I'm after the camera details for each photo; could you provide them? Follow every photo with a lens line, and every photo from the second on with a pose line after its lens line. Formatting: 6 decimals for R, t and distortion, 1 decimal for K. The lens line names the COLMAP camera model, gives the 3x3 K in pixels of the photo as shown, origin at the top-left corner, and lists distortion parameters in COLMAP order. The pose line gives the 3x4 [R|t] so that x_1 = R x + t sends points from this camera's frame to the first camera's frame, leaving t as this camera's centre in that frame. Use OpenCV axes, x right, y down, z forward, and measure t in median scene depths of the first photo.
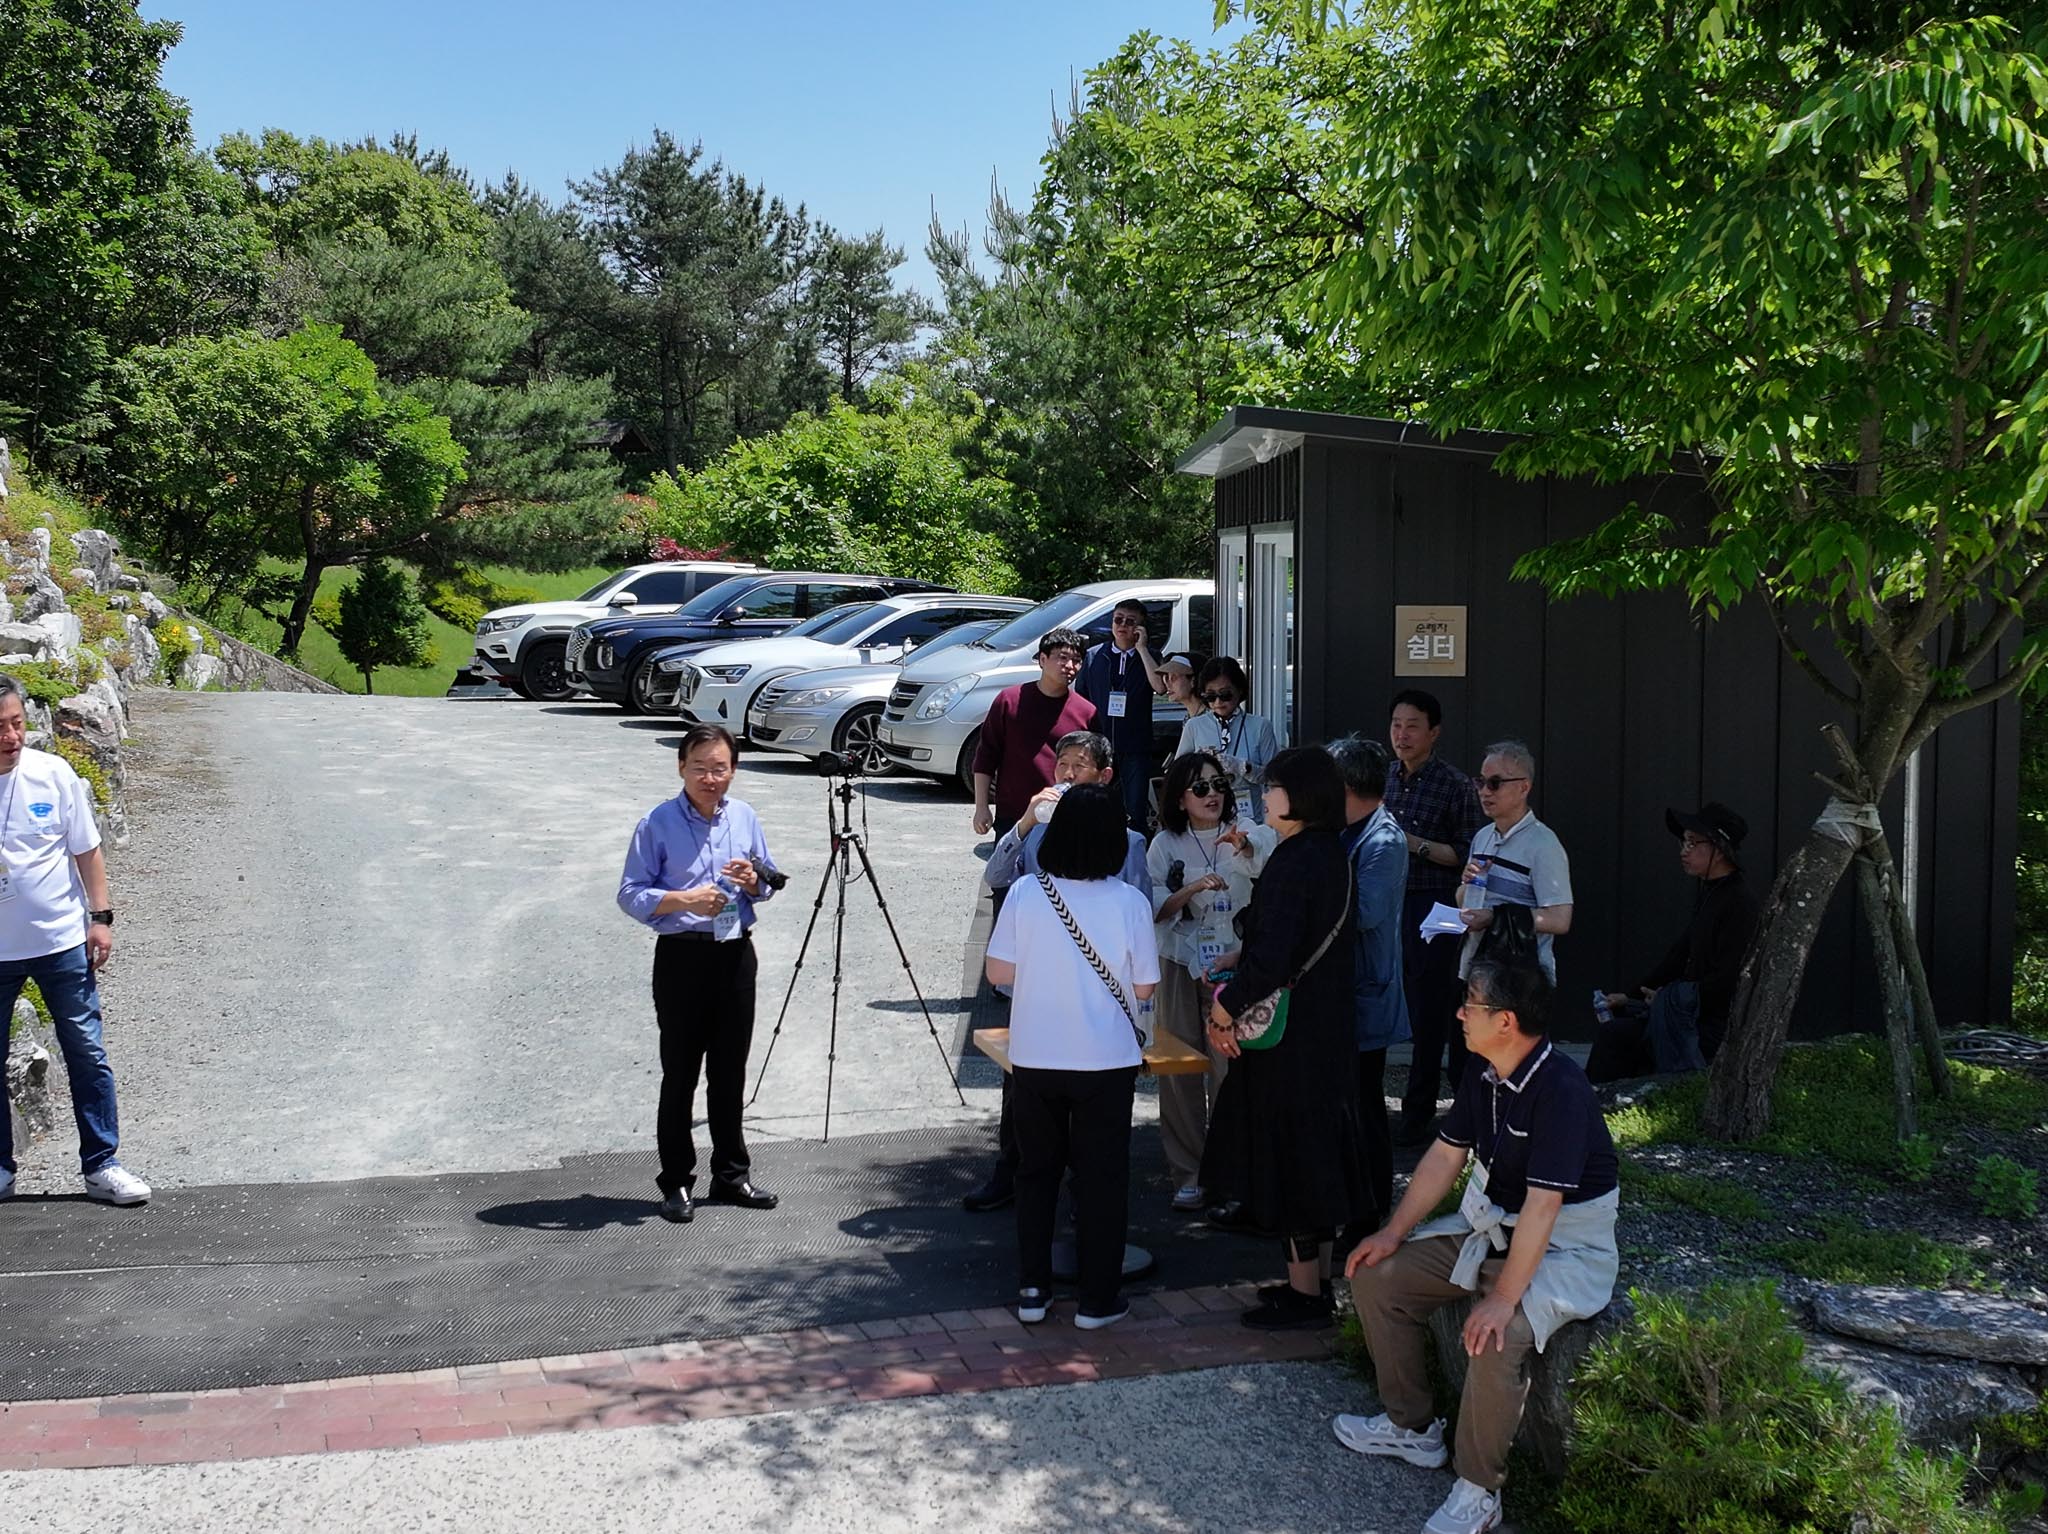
lens RADIAL K [[2719.0, 0, 1024.0], [0, 2719.0, 767.0], [0, 0, 1]] dist [0.014140, -0.023848]
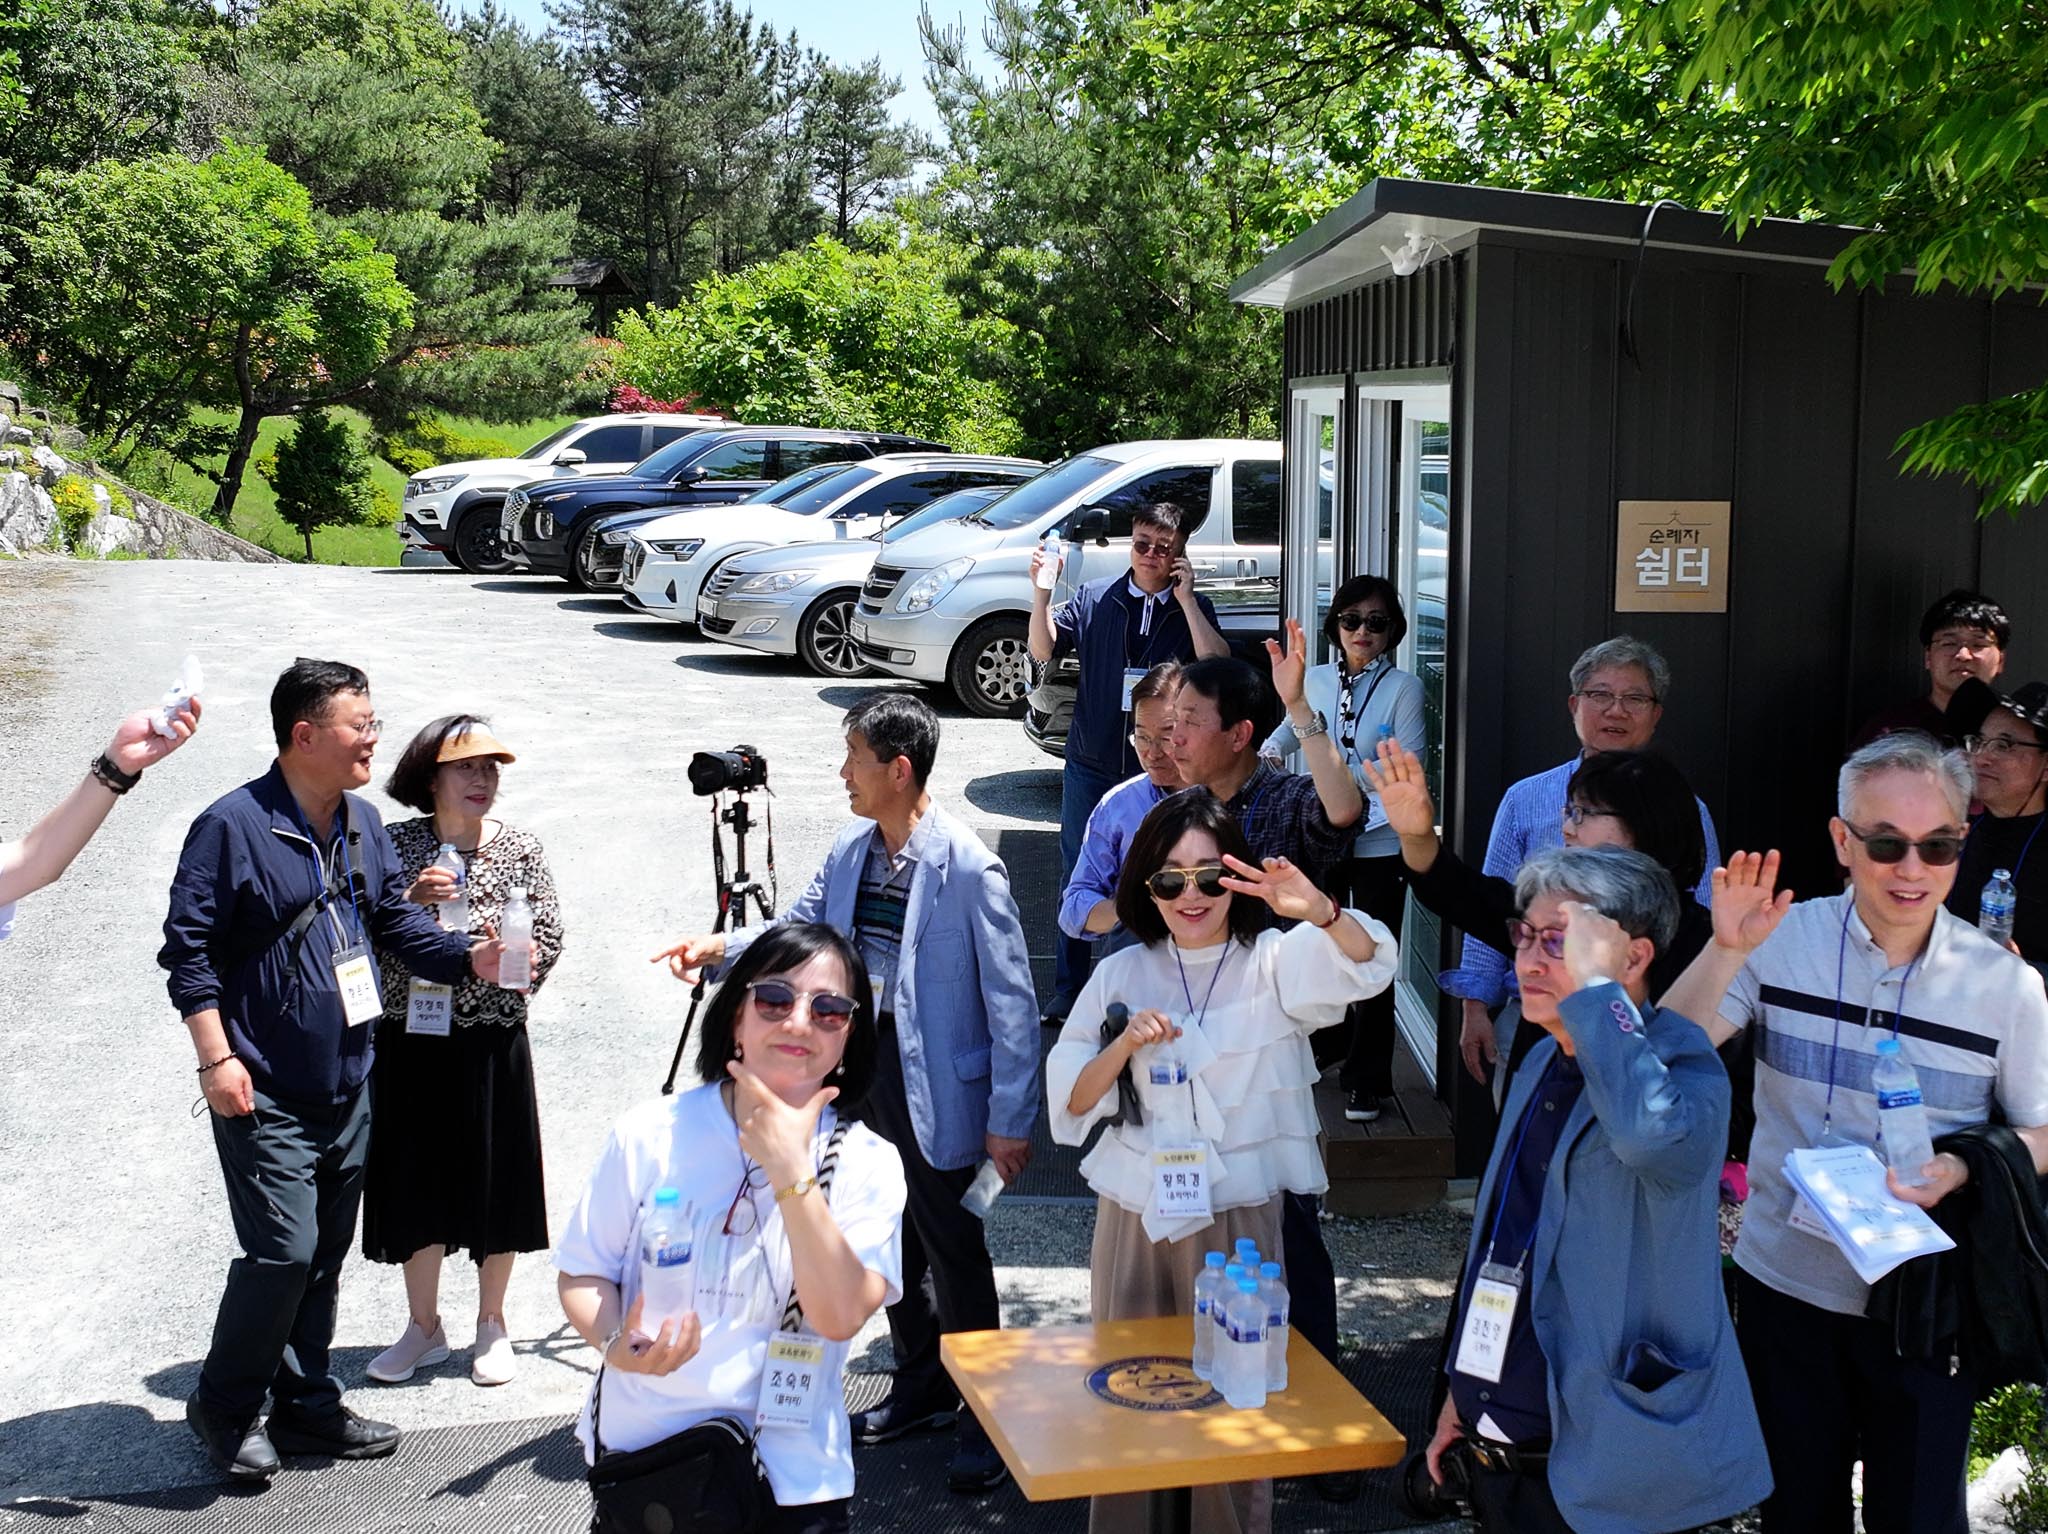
lens RADIAL K [[2719.0, 0, 1024.0], [0, 2719.0, 767.0], [0, 0, 1]] dist [0.014140, -0.023848]
pose [[0.999998, 0.001738, -0.000909, -0.000425], [-0.001686, 0.998469, 0.055292, -0.008992], [0.001004, -0.055290, 0.998470, 0.101137]]
